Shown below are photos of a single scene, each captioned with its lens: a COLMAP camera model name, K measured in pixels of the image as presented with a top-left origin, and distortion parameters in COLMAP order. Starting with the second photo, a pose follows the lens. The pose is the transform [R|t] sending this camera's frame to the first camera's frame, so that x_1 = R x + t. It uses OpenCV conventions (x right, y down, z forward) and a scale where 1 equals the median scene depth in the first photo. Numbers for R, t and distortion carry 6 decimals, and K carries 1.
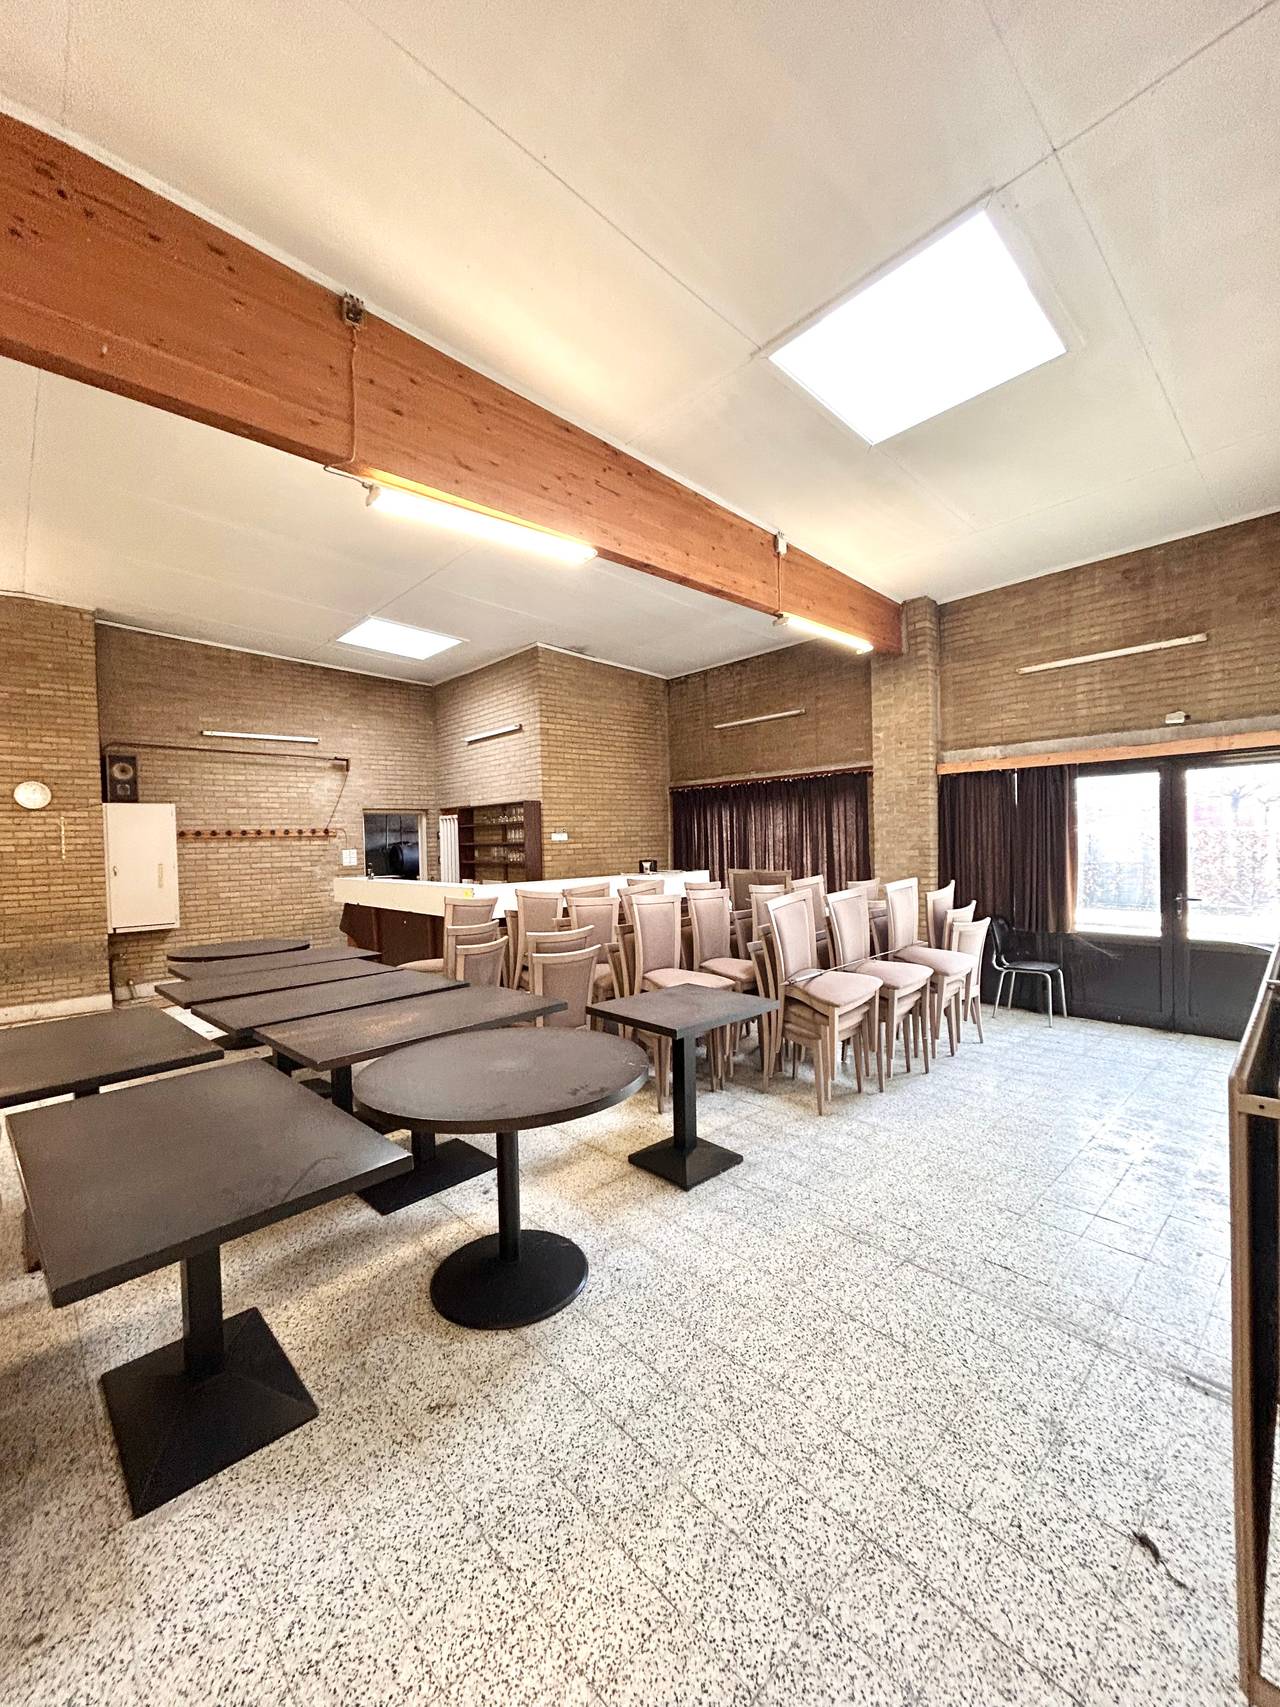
lens RADIAL K [[681.4, 0, 638.7], [0, 681.4, 850.6], [0, 0, 1]] dist [0.000156, -0.000884]
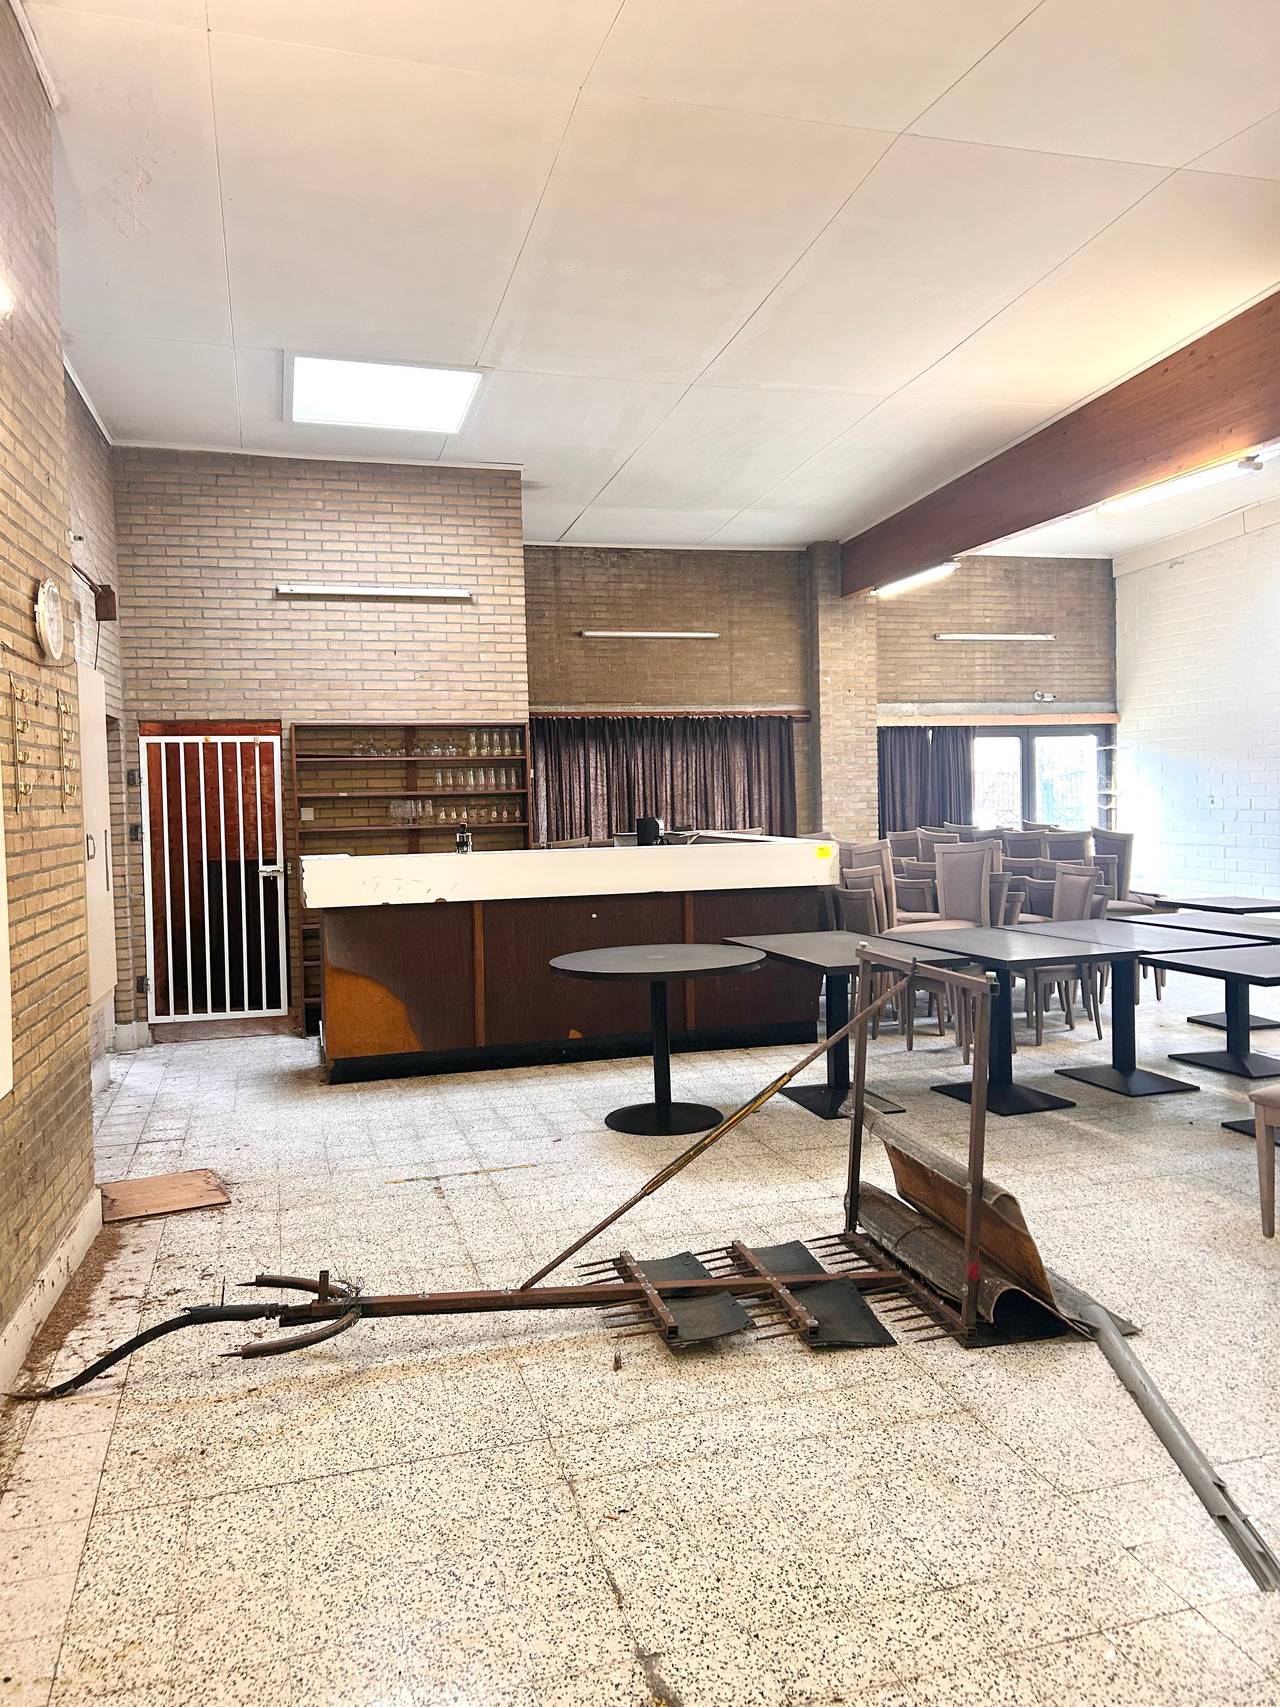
lens RADIAL K [[1279.7, 0, 644.9], [0, 1279.7, 850.2], [0, 0, 1]] dist [0.048222, -0.037368]
pose [[0.452102, -0.021871, 0.891698, -1.407018], [0.027427, 0.999567, 0.010612, 0.040425], [-0.891545, 0.019659, 0.452506, 0.466024]]
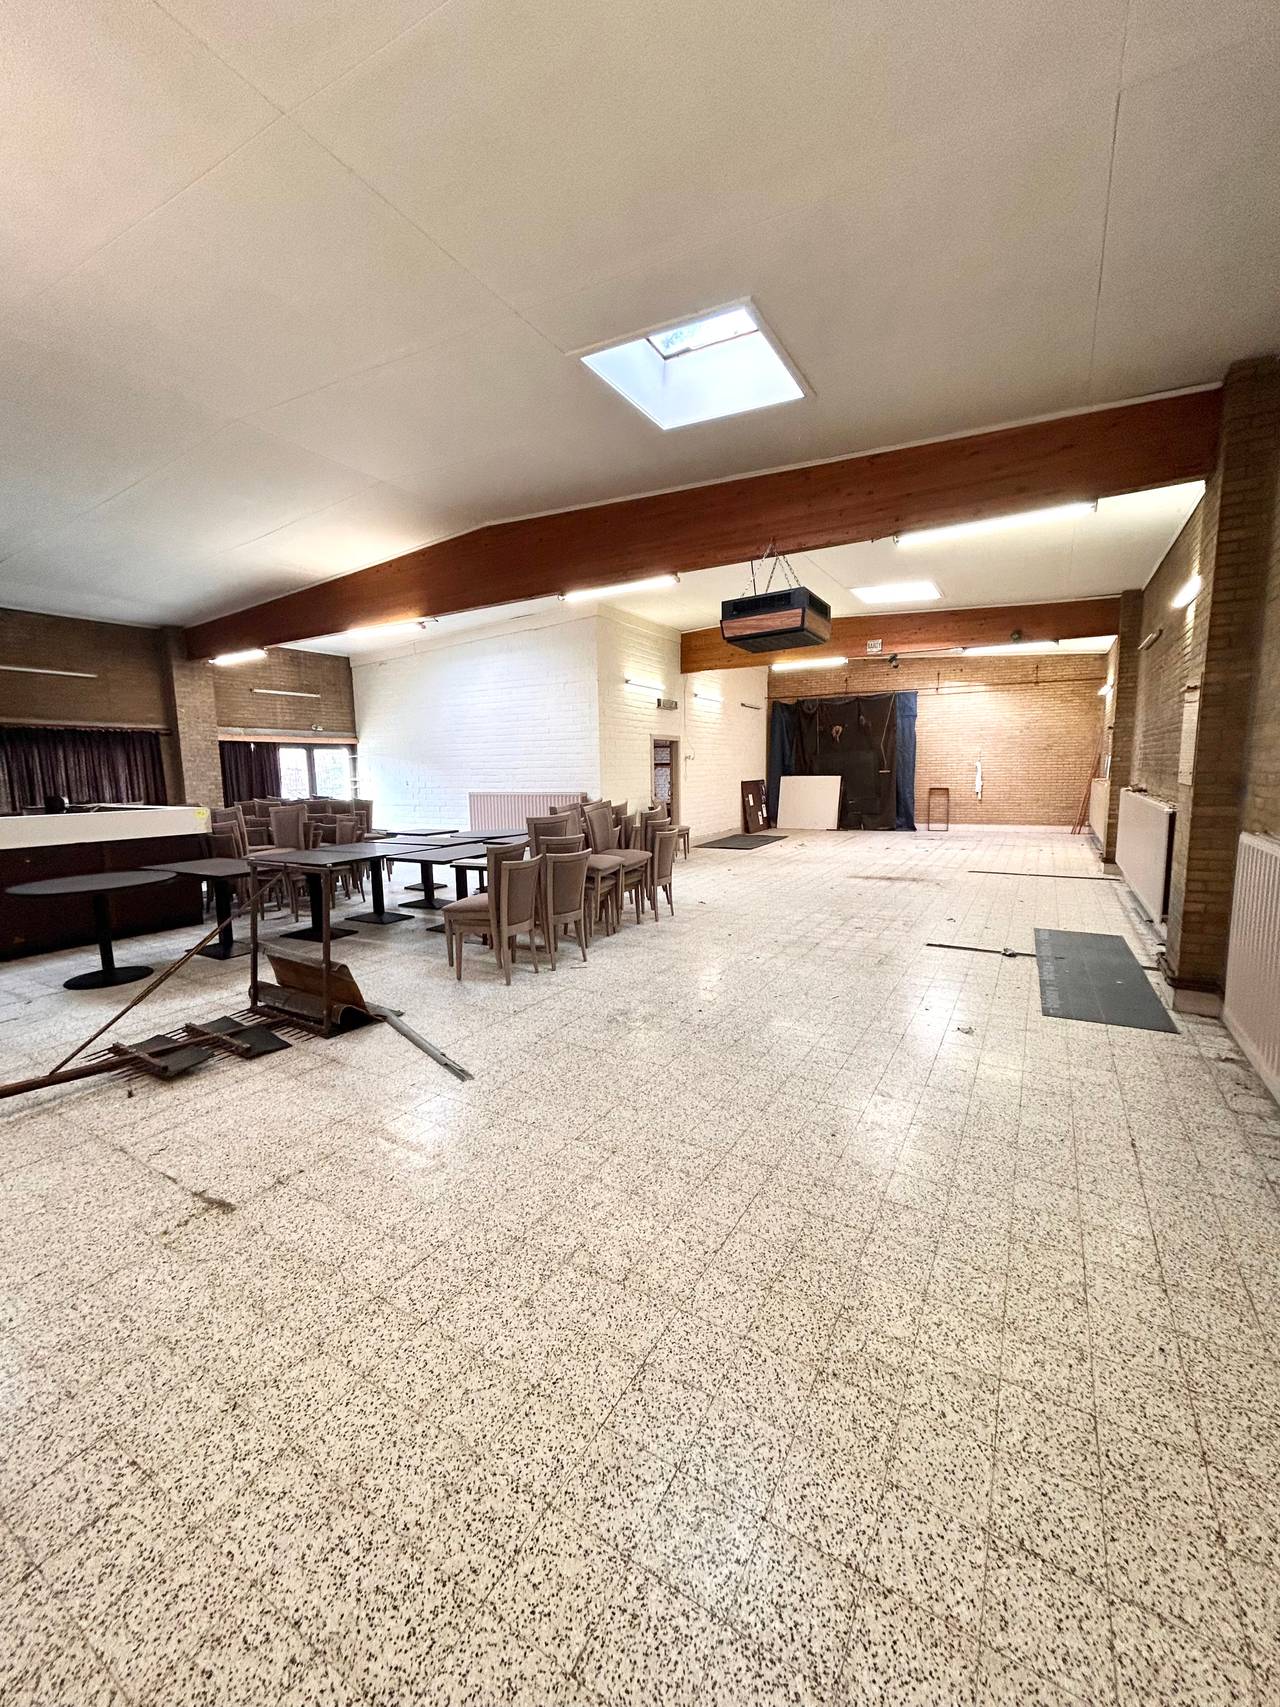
lens RADIAL K [[681.4, 0, 628.4], [0, 681.4, 856.4], [0, 0, 1]] dist [0.000156, -0.000884]
pose [[-0.262969, -0.088868, 0.960703, -1.506377], [0.042506, 0.993715, 0.103556, 0.043662], [-0.963868, 0.068068, -0.257538, 0.479930]]
